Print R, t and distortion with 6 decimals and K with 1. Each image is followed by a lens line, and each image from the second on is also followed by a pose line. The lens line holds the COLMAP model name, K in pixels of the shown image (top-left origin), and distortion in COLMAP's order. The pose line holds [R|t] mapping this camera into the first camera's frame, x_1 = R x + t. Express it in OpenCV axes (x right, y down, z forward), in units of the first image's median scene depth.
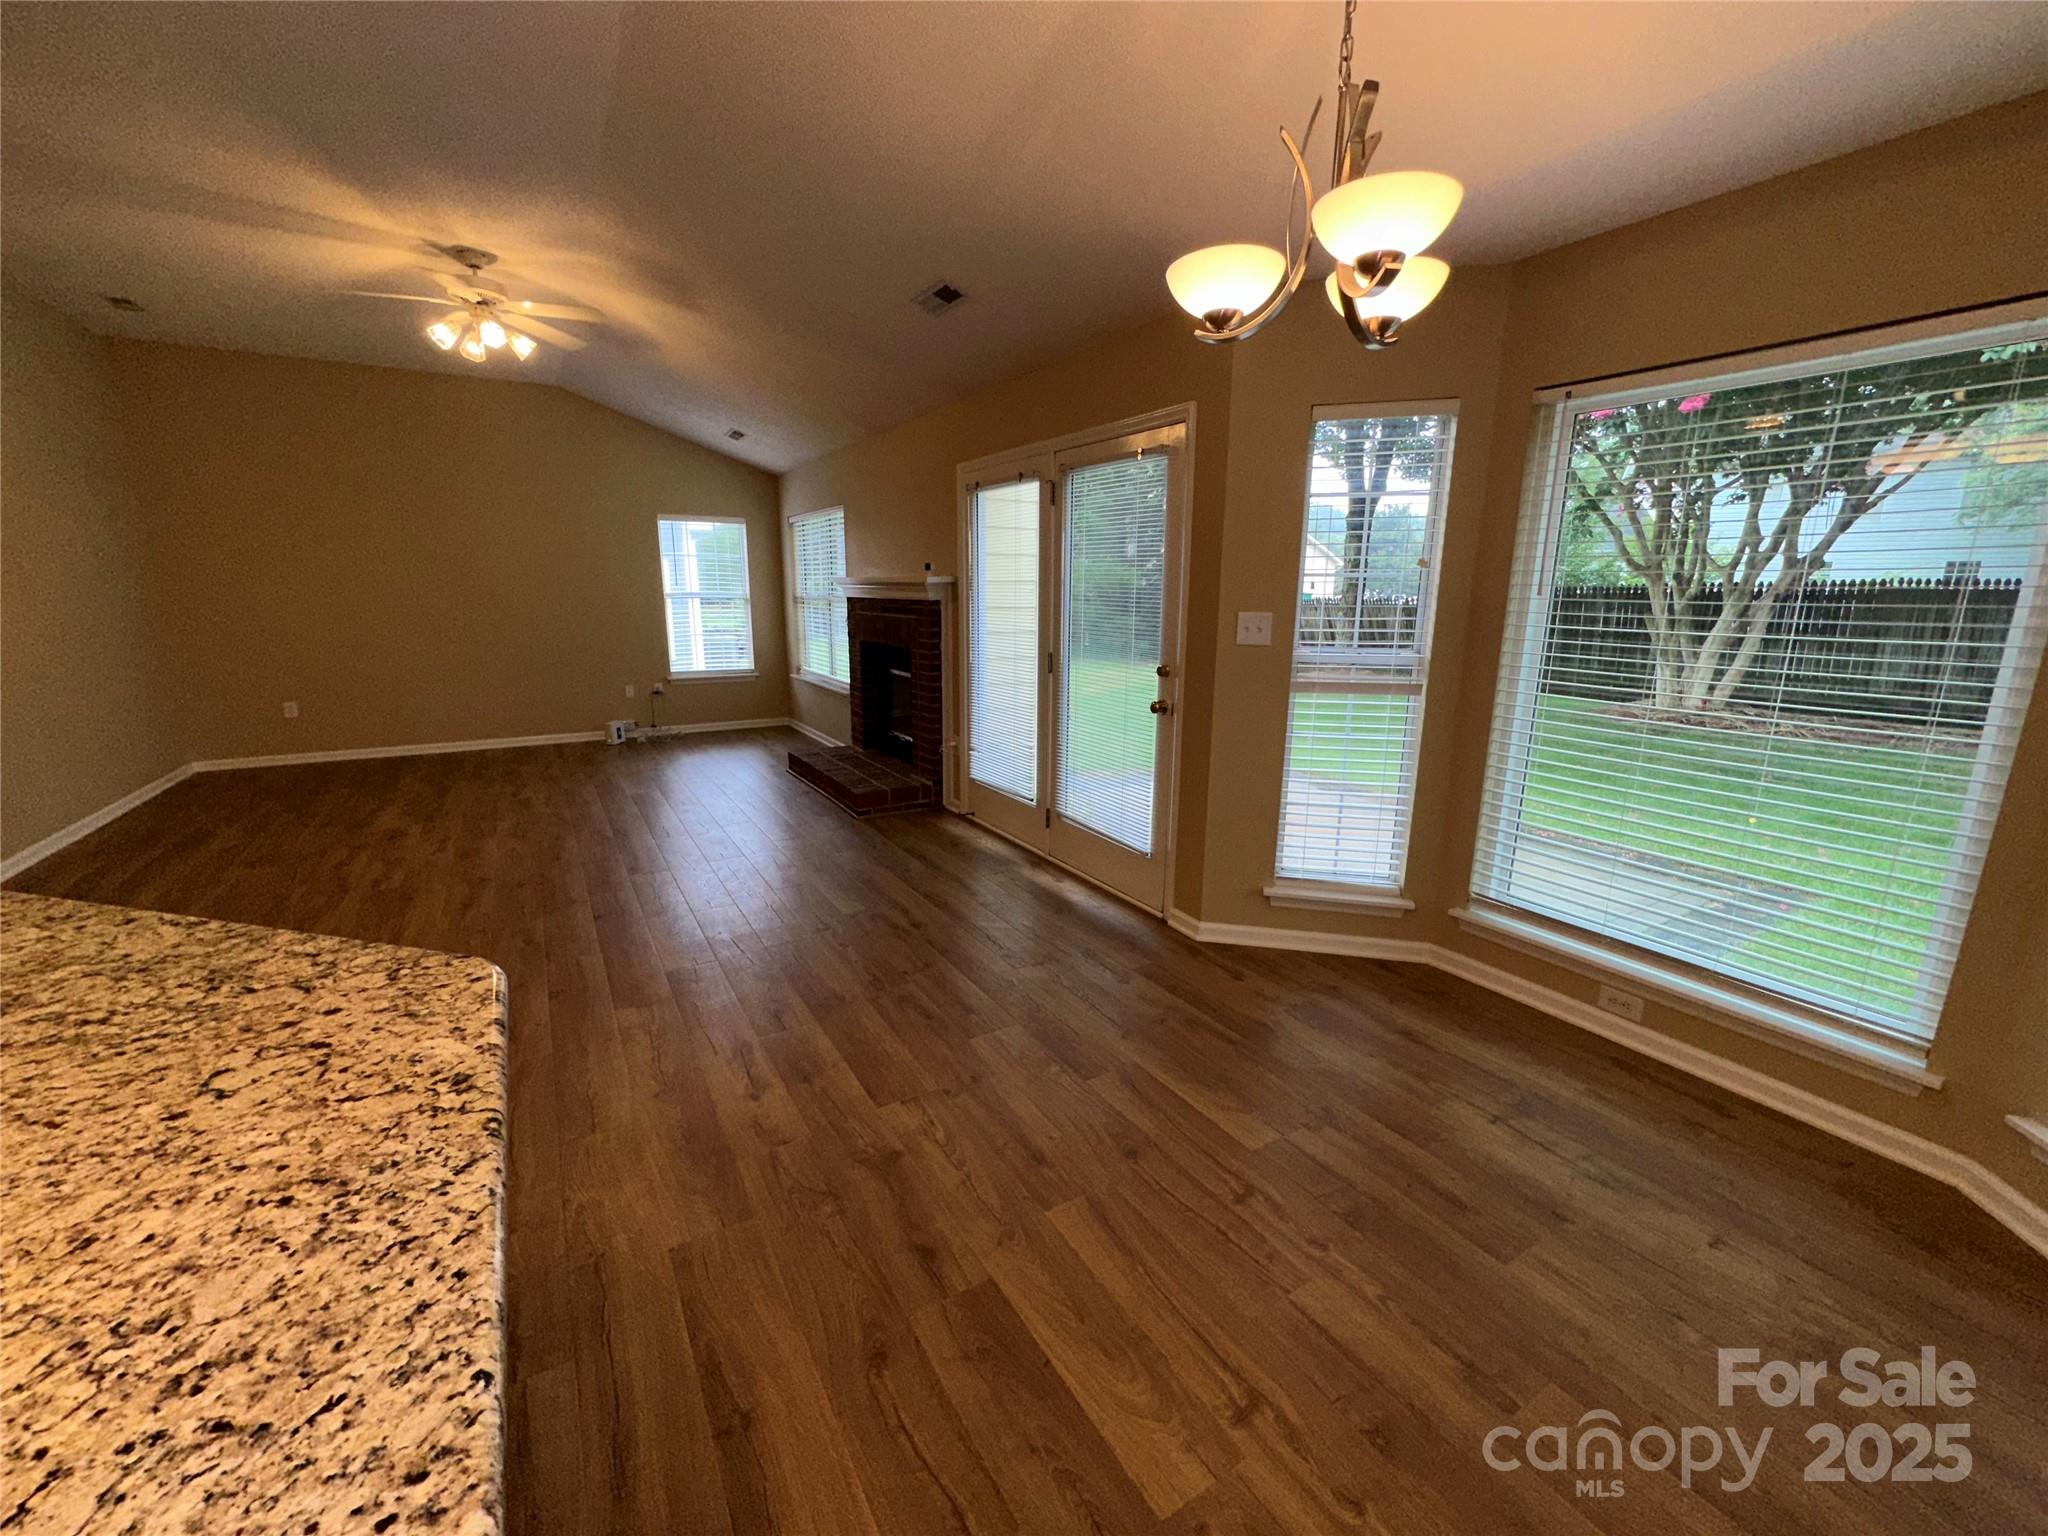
lens RADIAL K [[819.8, 0, 1021.2], [0, 819.8, 773.0], [0, 0, 1]] dist [-0.003832, 0.000875]
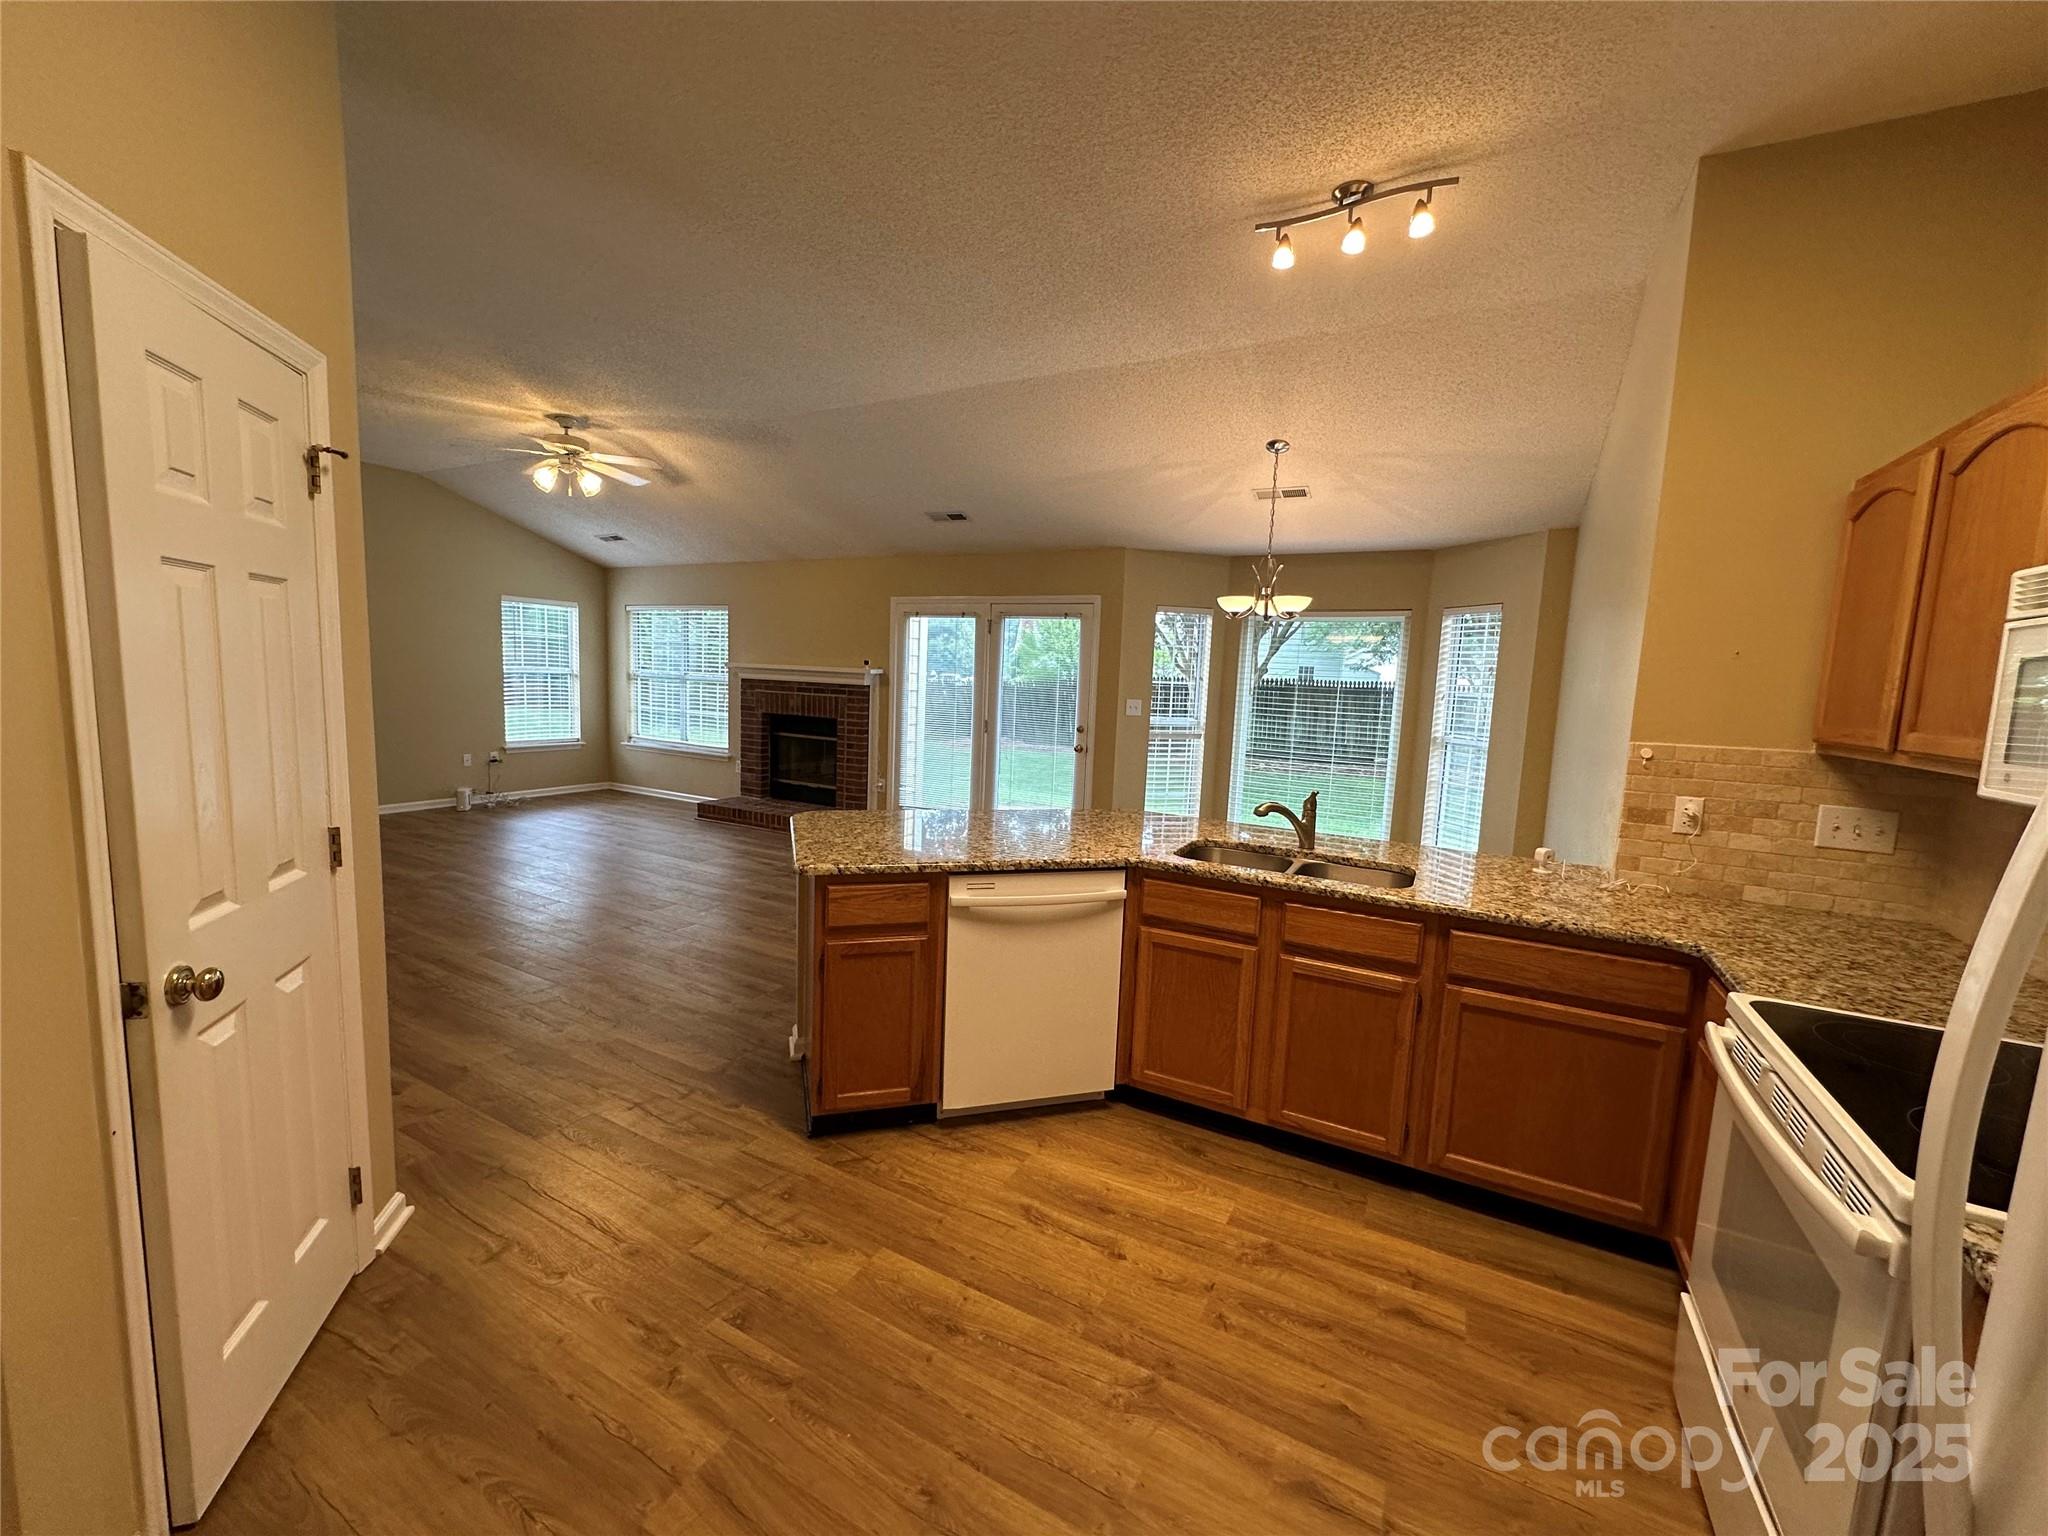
lens RADIAL K [[819.8, 0, 1024.7], [0, 819.8, 771.3], [0, 0, 1]] dist [-0.003832, 0.000875]
pose [[0.863203, -0.031235, 0.503889, -1.648732], [0.076840, 0.994585, -0.069980, 0.173071], [-0.498975, 0.099126, 0.860929, -1.009154]]
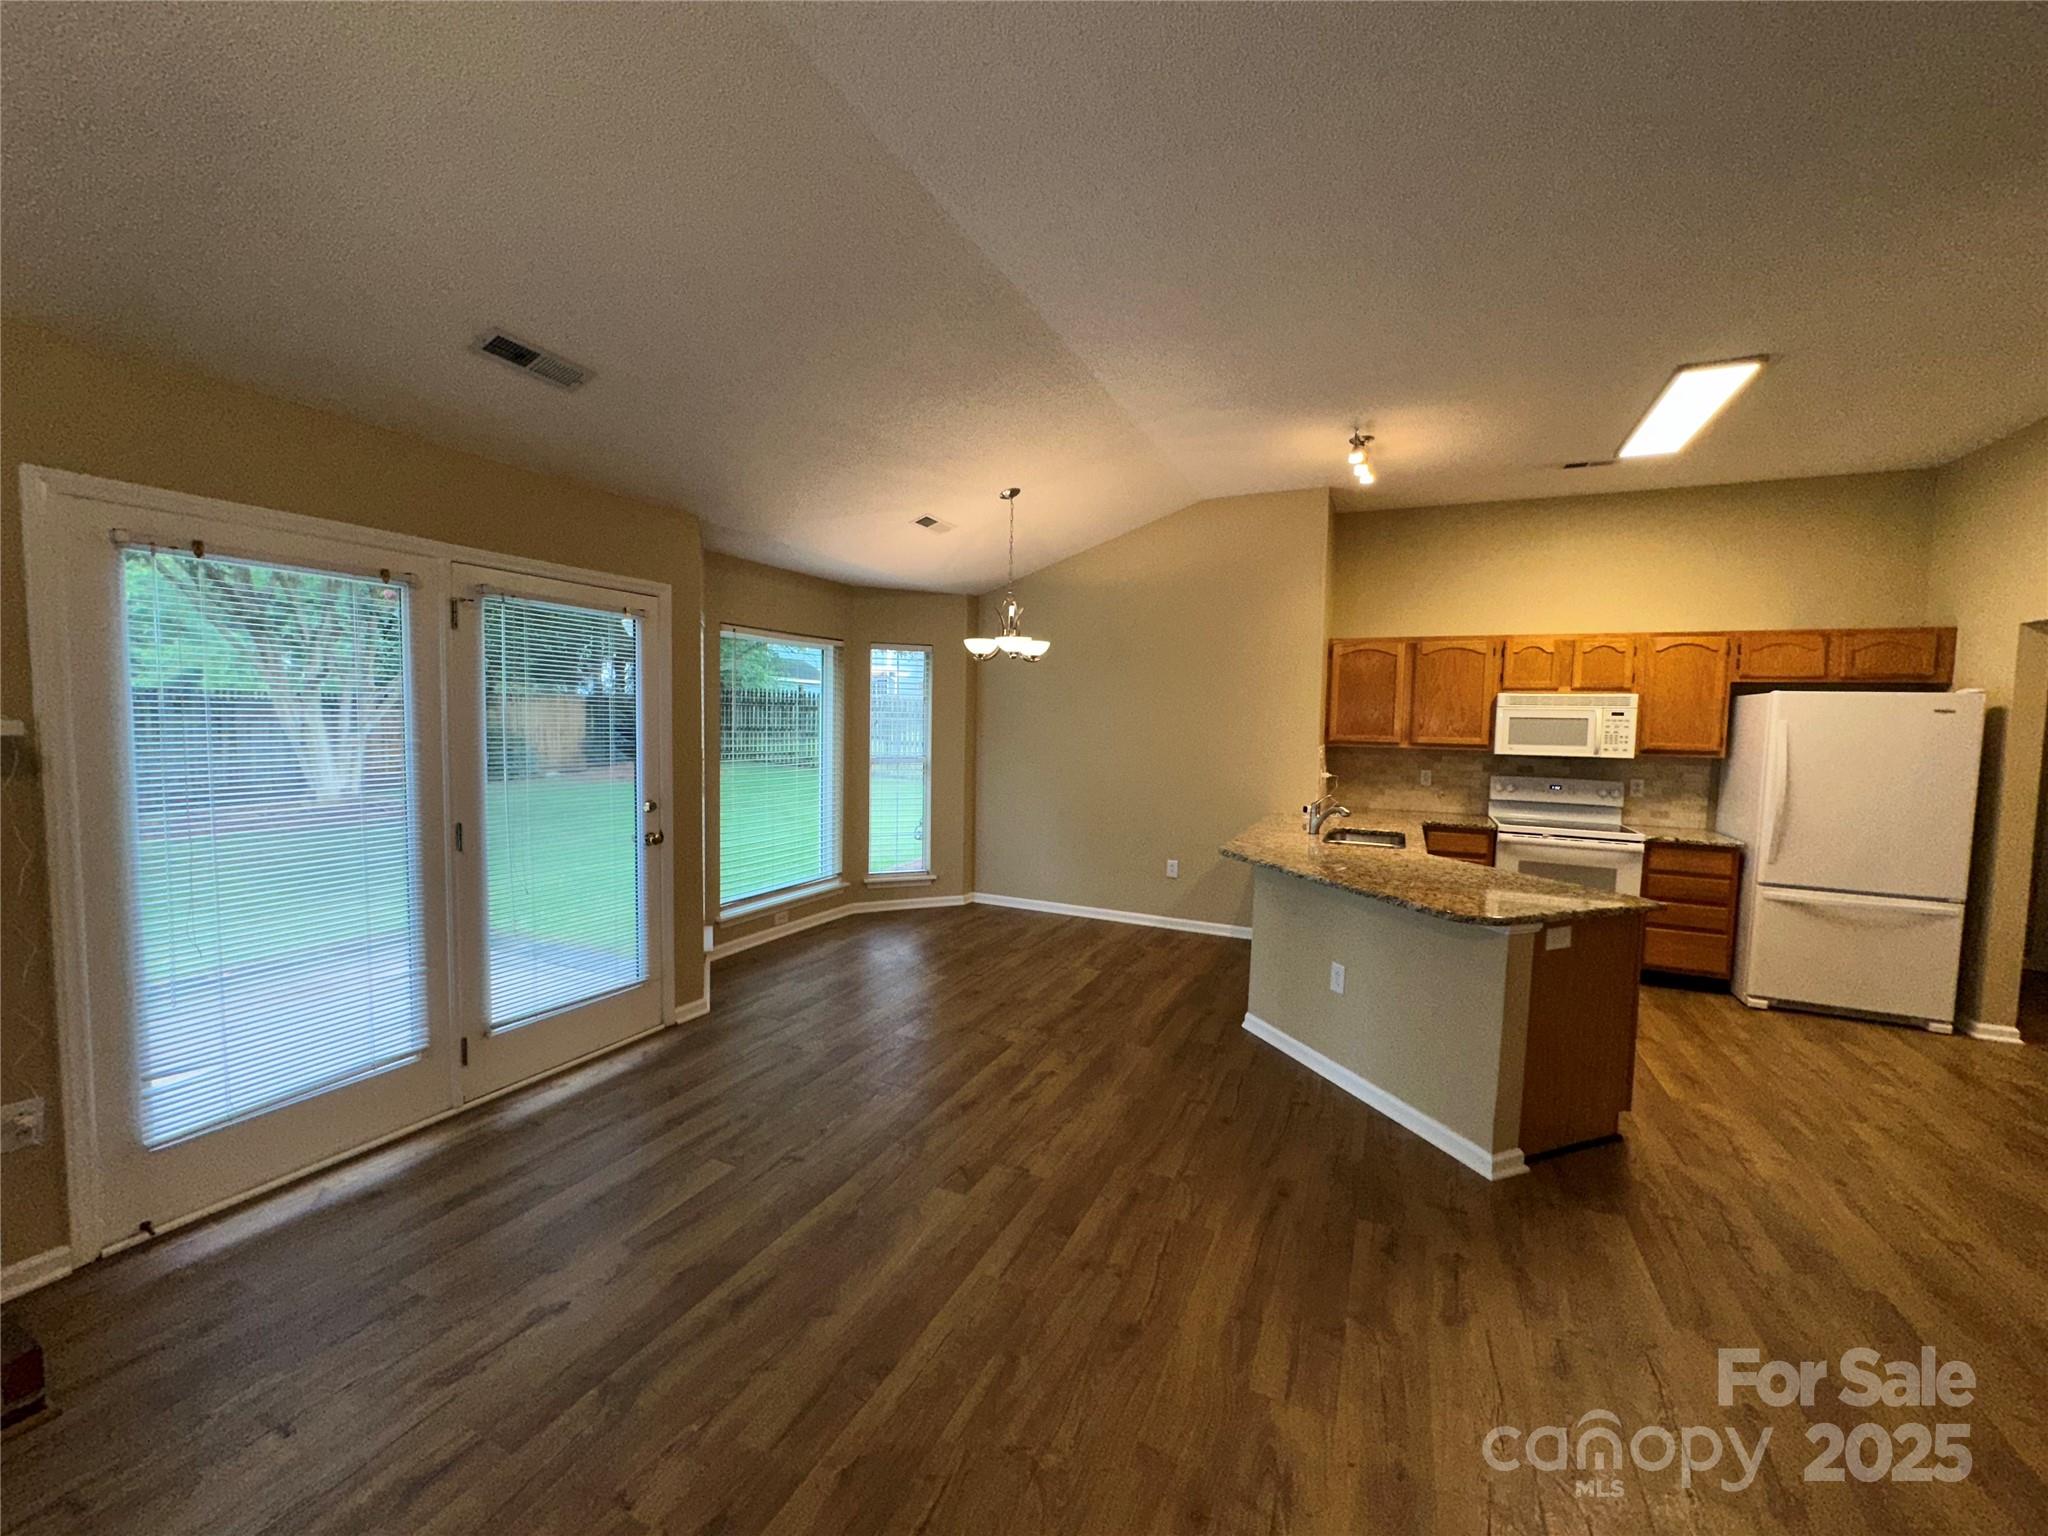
lens RADIAL K [[819.8, 0, 1024.7], [0, 819.8, 769.9], [0, 0, 1]] dist [-0.003832, 0.000875]
pose [[-0.560840, -0.074393, 0.824575, -1.914404], [0.158247, 0.967961, 0.194962, -0.575719], [-0.812660, 0.239829, -0.531098, 2.176548]]
